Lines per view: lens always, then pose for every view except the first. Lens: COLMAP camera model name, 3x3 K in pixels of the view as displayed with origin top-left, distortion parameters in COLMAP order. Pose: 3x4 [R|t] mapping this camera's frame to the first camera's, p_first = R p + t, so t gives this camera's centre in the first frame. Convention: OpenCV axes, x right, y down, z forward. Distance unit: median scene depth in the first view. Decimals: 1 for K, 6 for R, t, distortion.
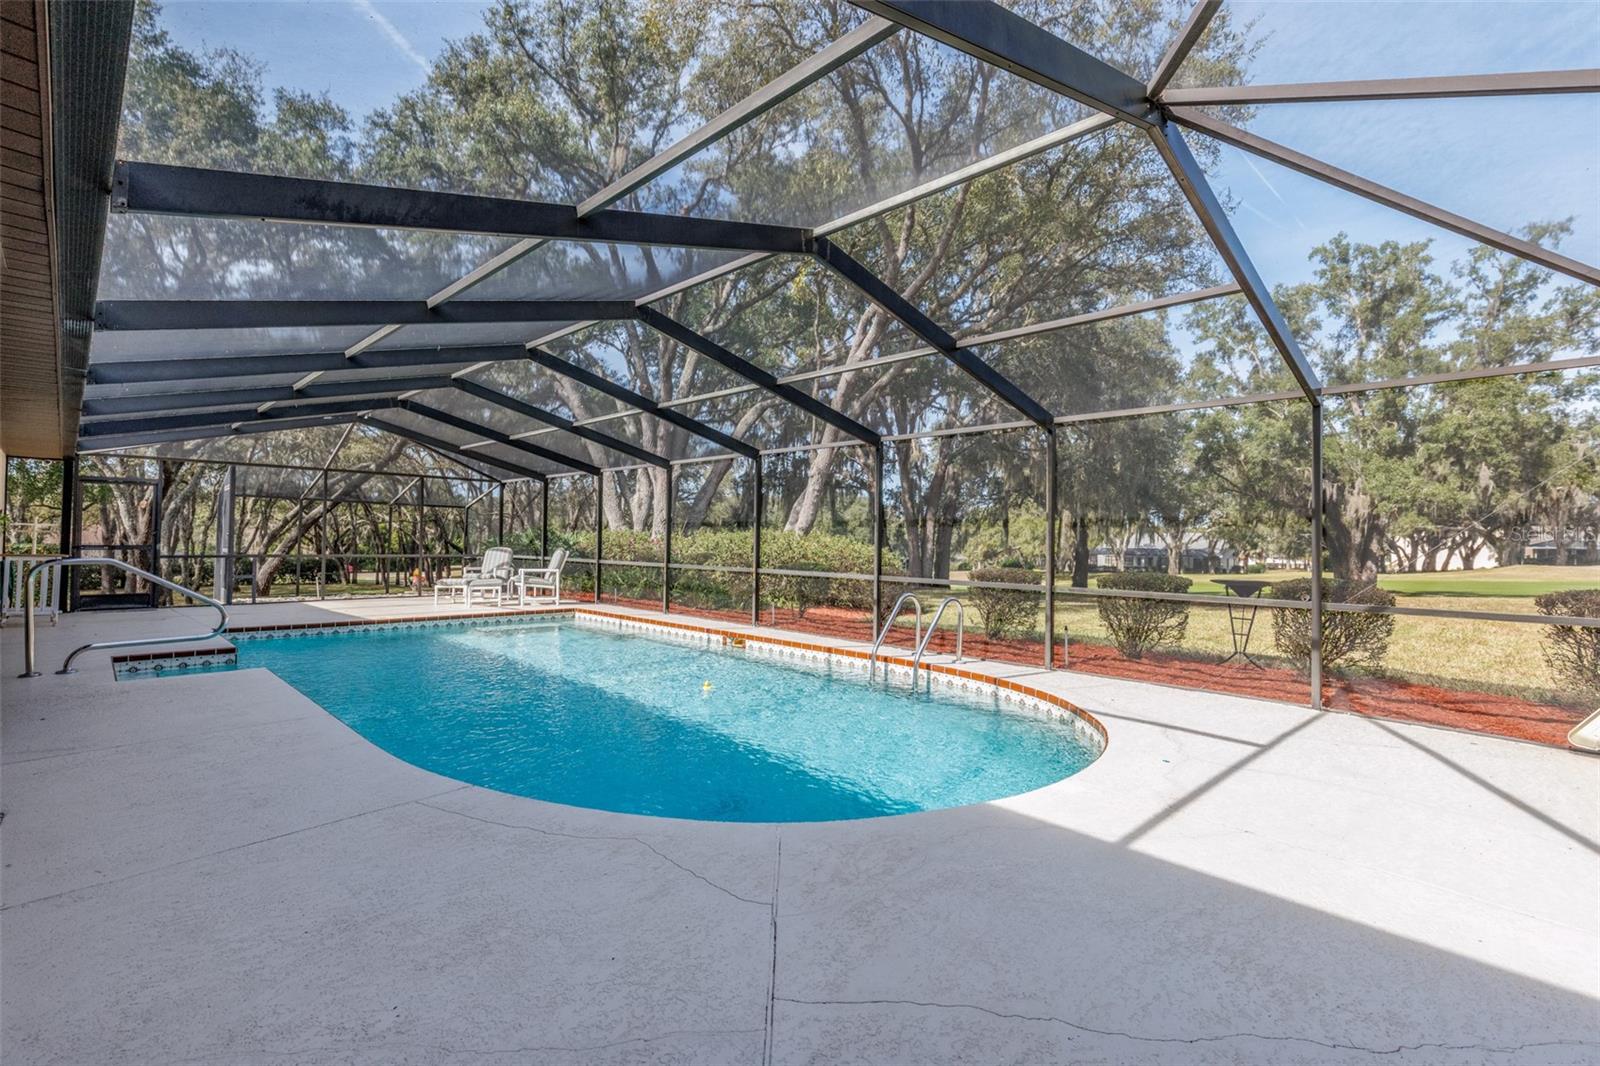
lens RADIAL K [[733.2, 0, 792.8], [0, 733.2, 531.4], [0, 0, 1]] dist [0.002445, 0.000254]
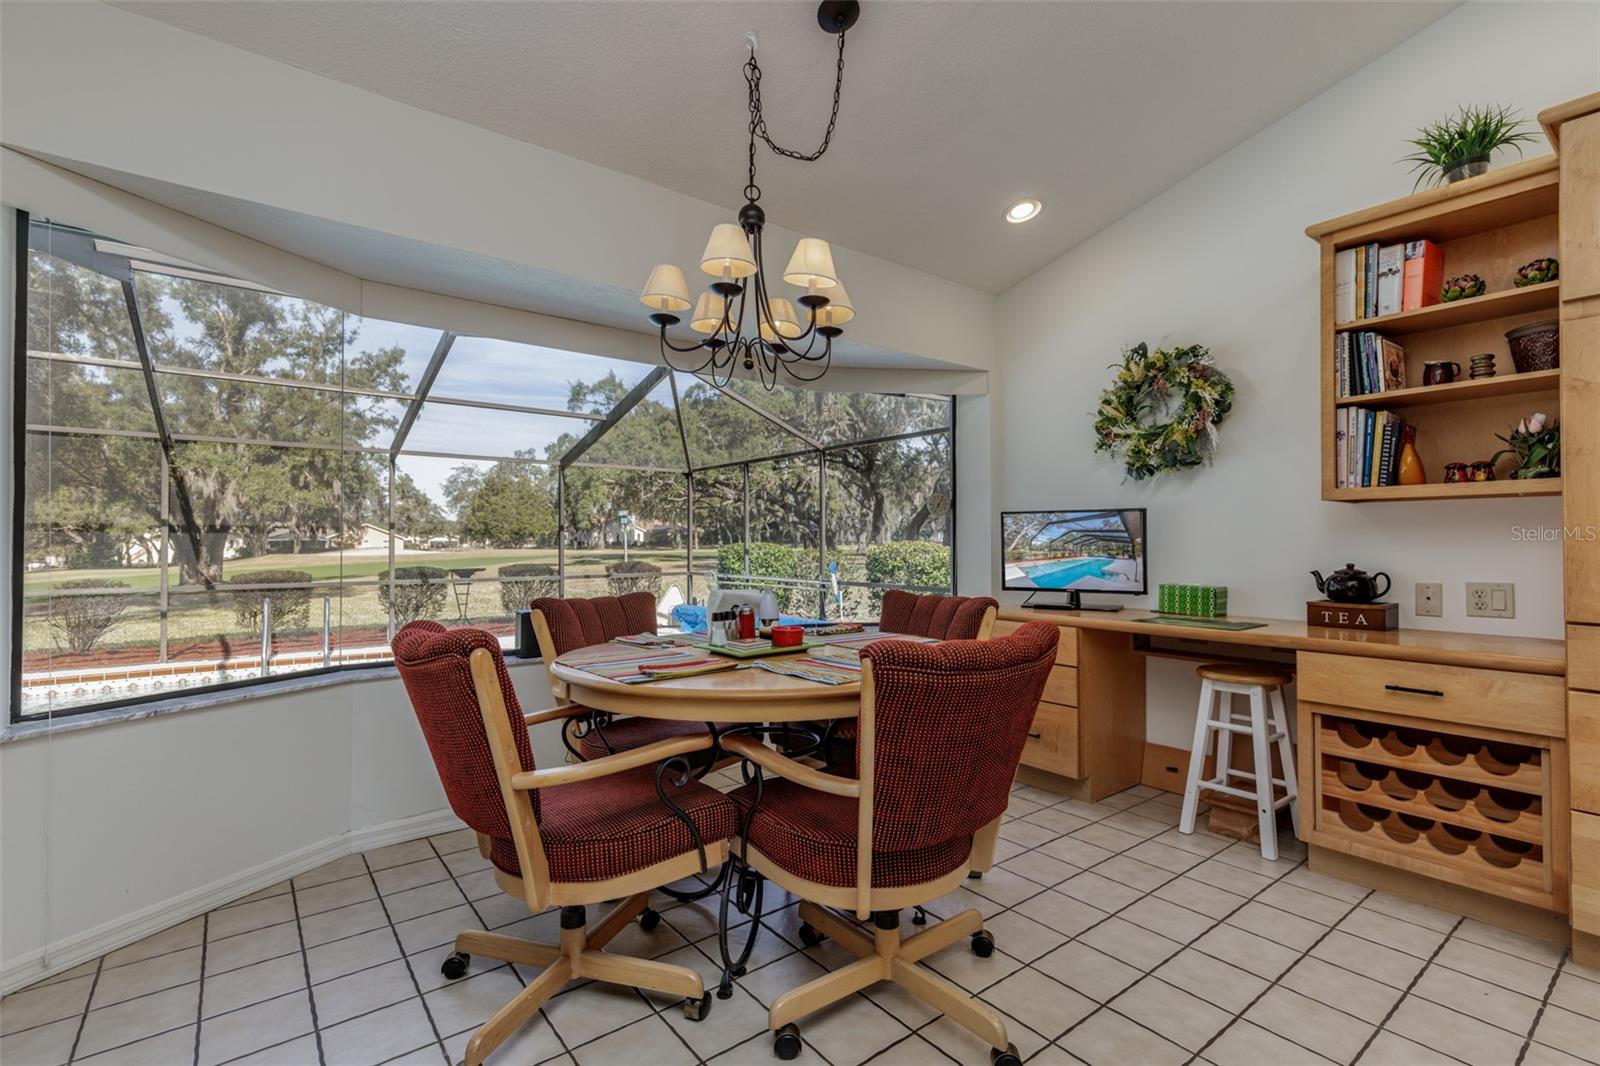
lens RADIAL K [[733.2, 0, 792.8], [0, 733.2, 531.4], [0, 0, 1]] dist [0.002445, 0.000254]
pose [[0.116594, -0.000187, 0.993180, -0.243947], [-0.010206, 0.999947, 0.001387, -0.005524], [-0.993127, -0.010298, 0.116585, 0.040478]]
